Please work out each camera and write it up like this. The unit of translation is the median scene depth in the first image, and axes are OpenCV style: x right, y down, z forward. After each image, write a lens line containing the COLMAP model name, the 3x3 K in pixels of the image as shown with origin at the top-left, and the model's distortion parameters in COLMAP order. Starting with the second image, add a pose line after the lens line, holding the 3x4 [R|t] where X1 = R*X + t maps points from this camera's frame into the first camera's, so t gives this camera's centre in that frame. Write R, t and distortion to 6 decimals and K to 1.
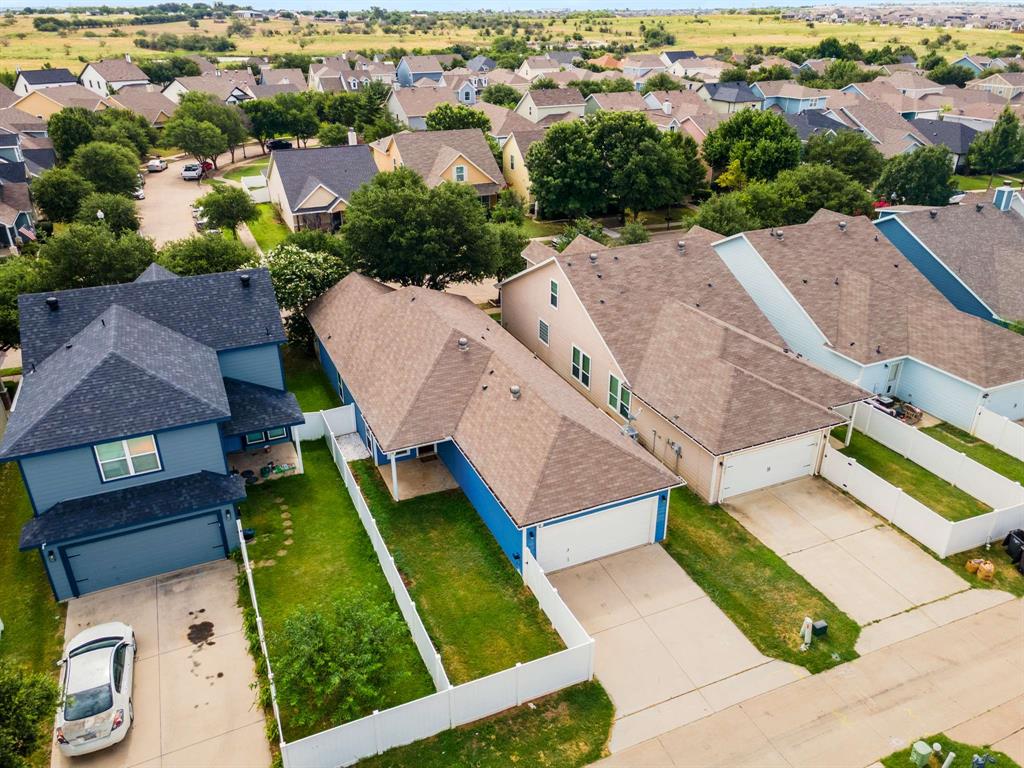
lens RADIAL K [[767.1, 0, 512.0], [0, 767.1, 384.0], [0, 0, 1]] dist [0.014659, 0.052963]
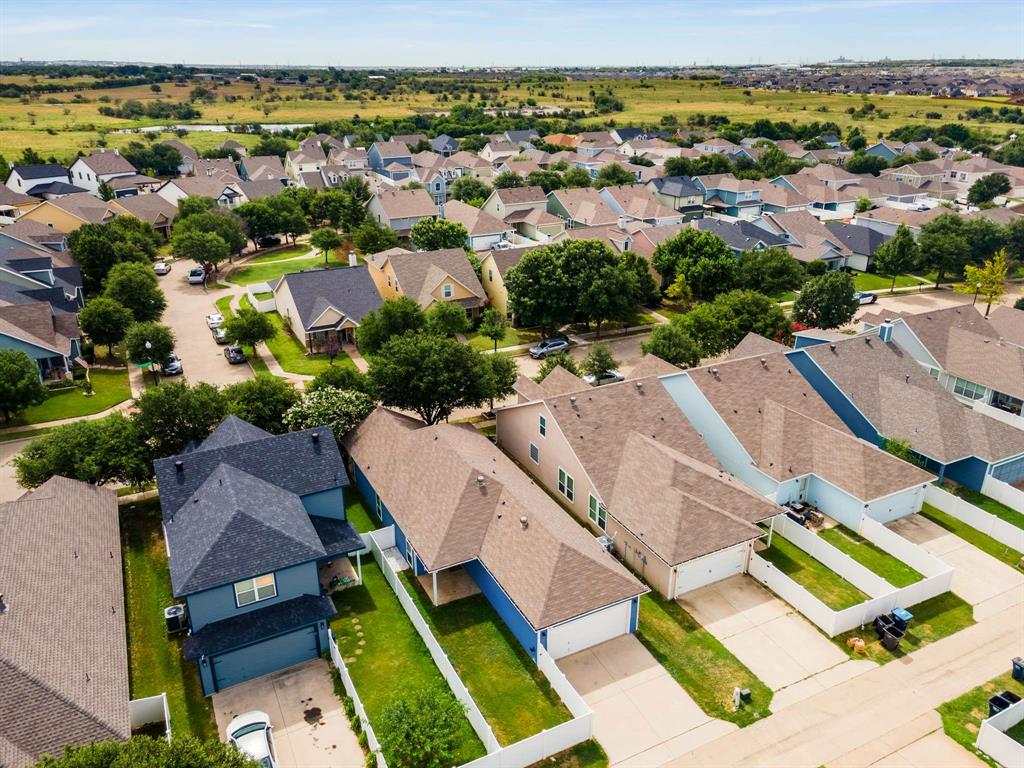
lens RADIAL K [[767.1, 0, 512.0], [0, 767.1, 384.0], [0, 0, 1]] dist [0.014659, 0.052963]
pose [[0.998366, -0.019485, 0.053710, -0.074731], [0.022484, 0.998189, -0.055804, -0.138477], [-0.052525, 0.056920, 0.996996, -0.323448]]
